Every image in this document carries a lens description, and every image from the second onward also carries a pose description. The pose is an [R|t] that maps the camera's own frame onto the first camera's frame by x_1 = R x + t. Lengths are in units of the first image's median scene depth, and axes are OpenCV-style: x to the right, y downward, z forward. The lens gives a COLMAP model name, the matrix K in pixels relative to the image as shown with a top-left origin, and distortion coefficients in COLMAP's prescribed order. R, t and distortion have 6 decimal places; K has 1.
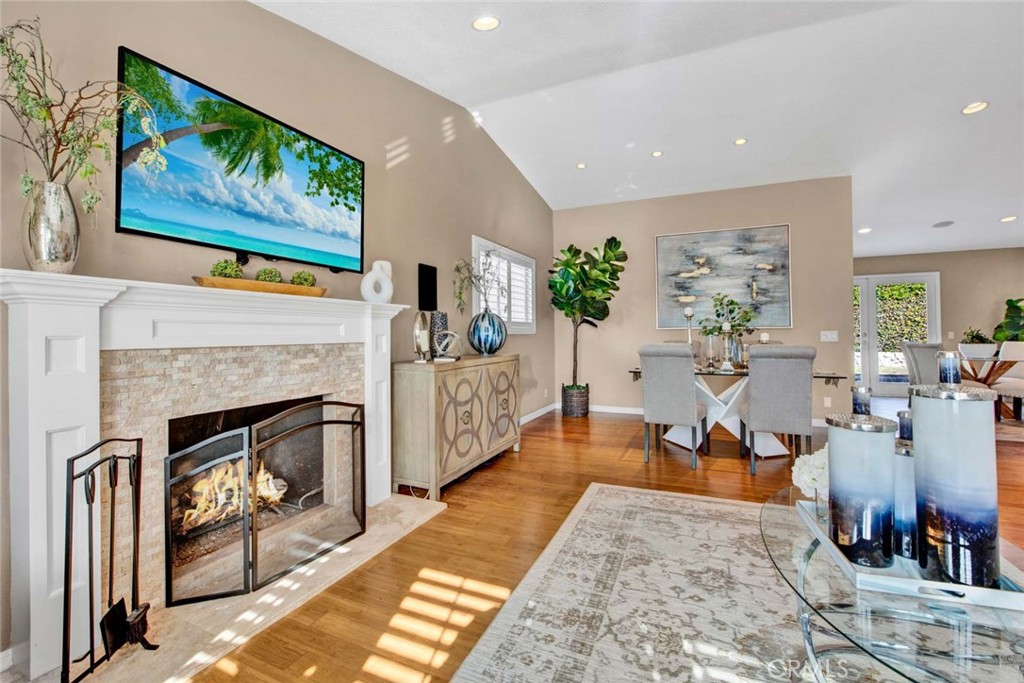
lens RADIAL K [[423.5, 0, 514.2], [0, 423.5, 331.9], [0, 0, 1]] dist [-0.012638, -0.003397]
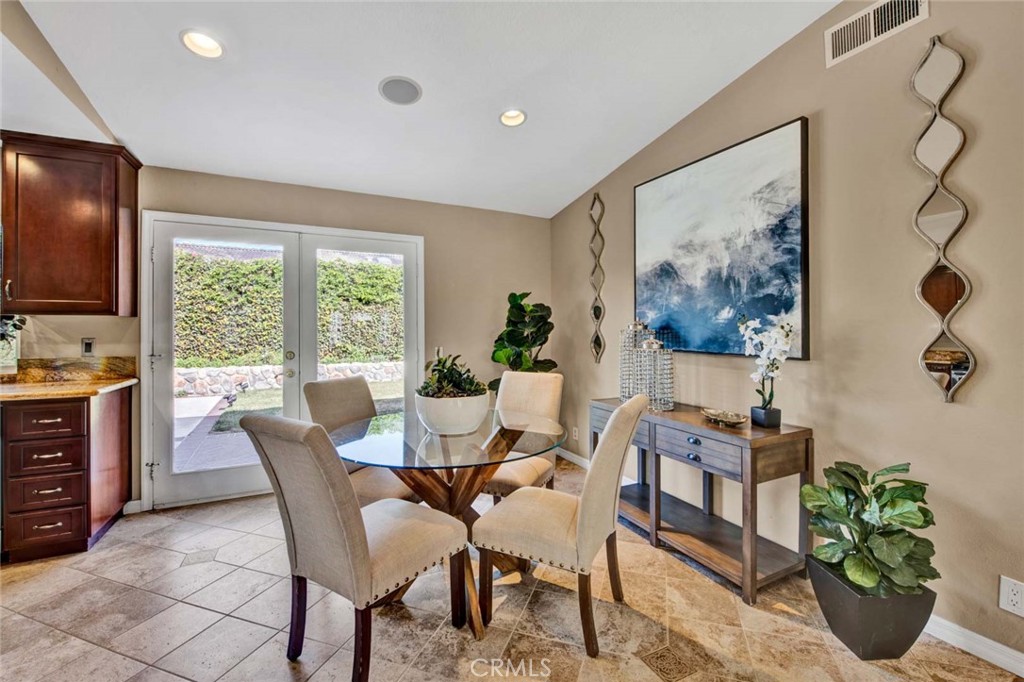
lens RADIAL K [[423.5, 0, 514.9], [0, 423.5, 330.6], [0, 0, 1]] dist [-0.012638, -0.003397]
pose [[0.629029, 0.002585, 0.777378, 1.612604], [-0.001657, 0.999997, -0.001985, -0.051240], [-0.777380, -0.000039, 0.629031, 1.347351]]
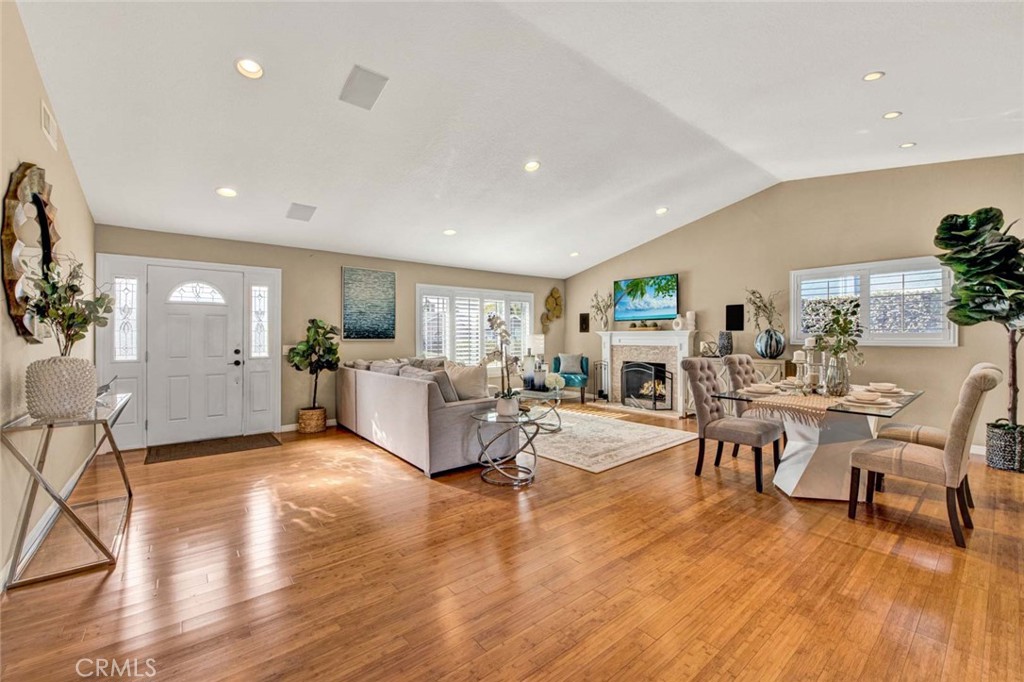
lens RADIAL K [[423.5, 0, 521.2], [0, 423.5, 341.4], [0, 0, 1]] dist [-0.012638, -0.003397]
pose [[-0.438747, 0.016135, -0.898466, 2.132671], [0.005601, 0.999868, 0.015221, -0.043989], [0.898593, 0.001645, -0.438780, 1.168504]]
